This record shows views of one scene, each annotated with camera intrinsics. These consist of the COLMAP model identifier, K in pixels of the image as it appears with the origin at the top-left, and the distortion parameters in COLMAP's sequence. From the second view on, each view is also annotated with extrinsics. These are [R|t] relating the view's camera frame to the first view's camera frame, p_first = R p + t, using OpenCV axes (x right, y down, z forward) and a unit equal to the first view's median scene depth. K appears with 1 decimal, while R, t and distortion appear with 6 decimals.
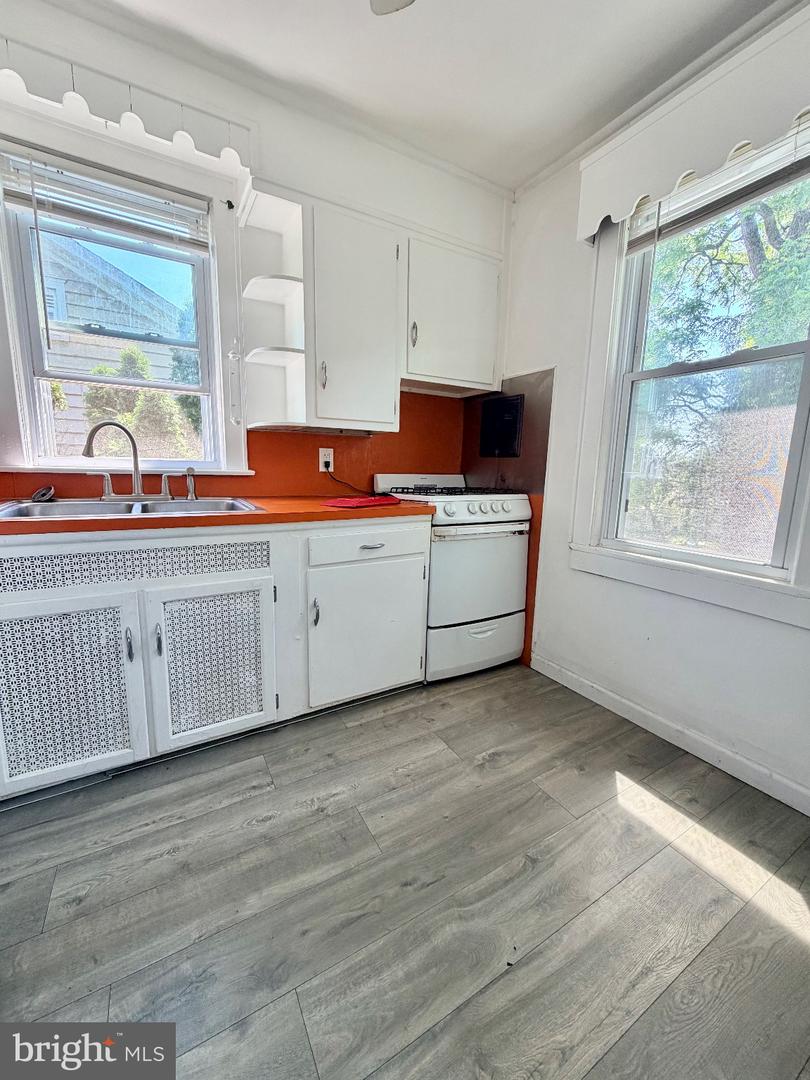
lens RADIAL K [[432.5, 0, 404.8], [0, 432.5, 540.6], [0, 0, 1]] dist [0.002048, 0.000810]
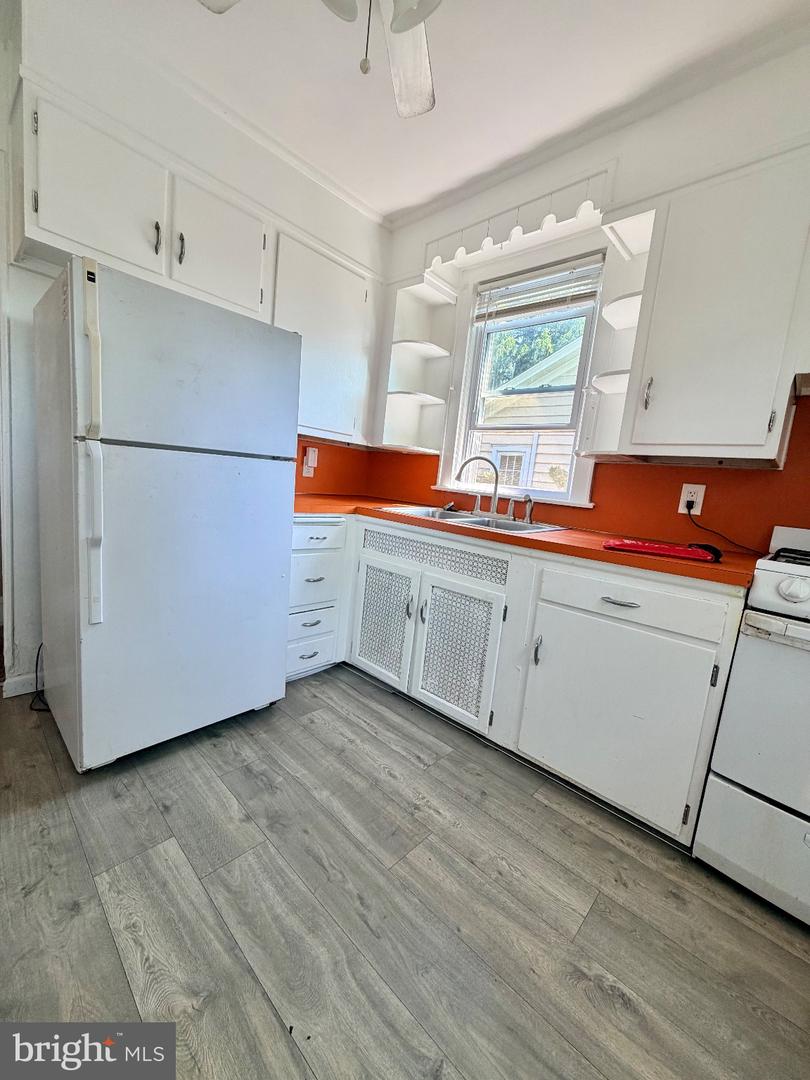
lens RADIAL K [[432.5, 0, 404.4], [0, 432.5, 539.8], [0, 0, 1]] dist [0.002048, 0.000810]
pose [[0.283198, 0.139458, -0.948868, 0.625304], [-0.253001, 0.965189, 0.066346, -0.056791], [0.925089, 0.221275, 0.308622, 0.452936]]
